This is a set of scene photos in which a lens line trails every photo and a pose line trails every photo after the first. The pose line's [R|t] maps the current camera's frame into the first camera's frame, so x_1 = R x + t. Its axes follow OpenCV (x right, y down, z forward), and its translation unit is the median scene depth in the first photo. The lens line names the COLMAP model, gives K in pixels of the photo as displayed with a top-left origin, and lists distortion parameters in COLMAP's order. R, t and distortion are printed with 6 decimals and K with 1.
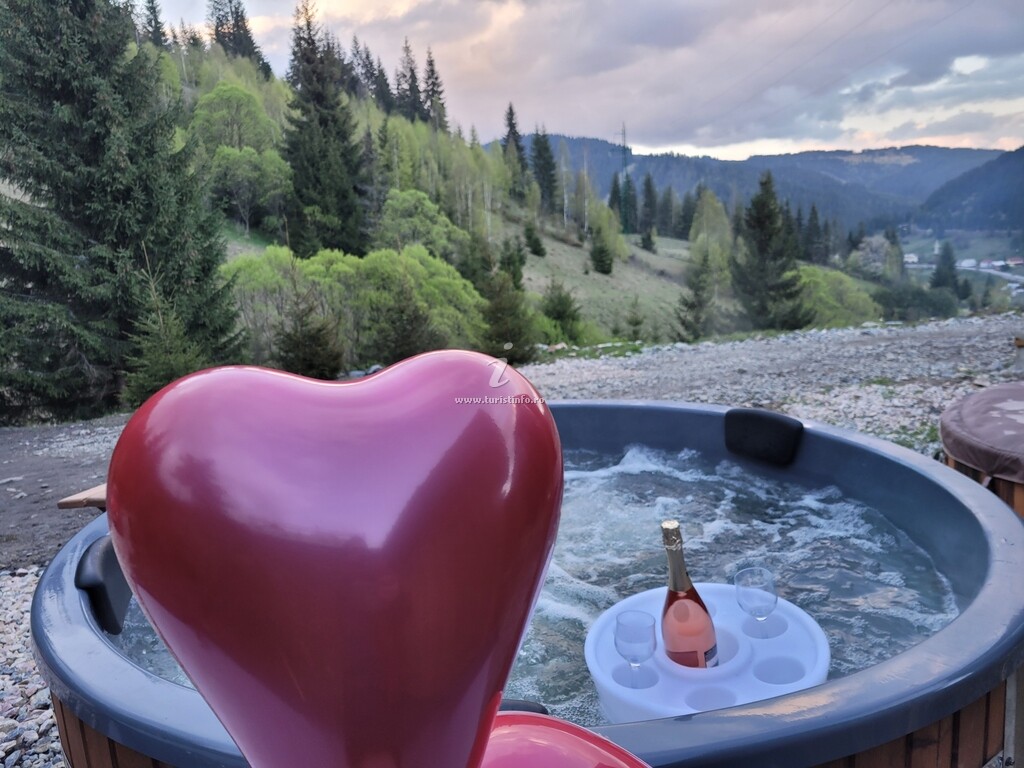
lens RADIAL K [[763.9, 0, 491.0], [0, 763.9, 403.2], [0, 0, 1]] dist [0.040571, -0.006378]
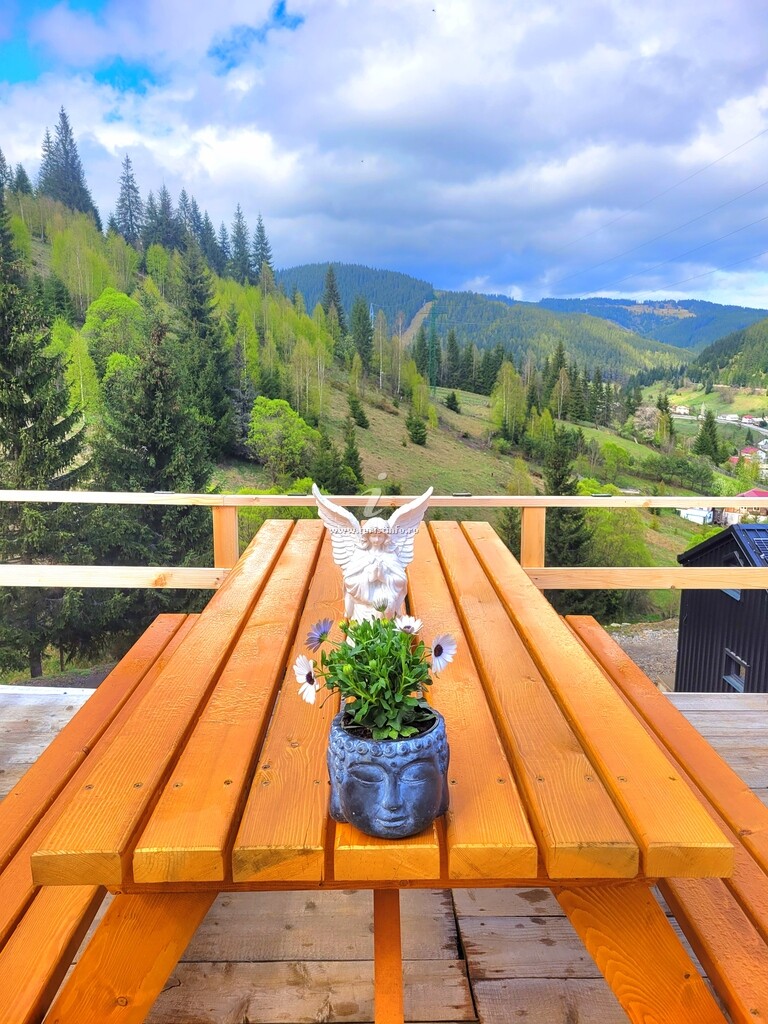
lens RADIAL K [[784.0, 0, 384.0], [0, 784.0, 512.0], [0, 0, 1]] dist [0.067371, 0.002039]
pose [[0.990259, 0.034847, 0.134808, -0.043278], [-0.033105, 0.999337, -0.015145, -0.038717], [-0.135246, 0.010535, 0.990756, -0.107899]]
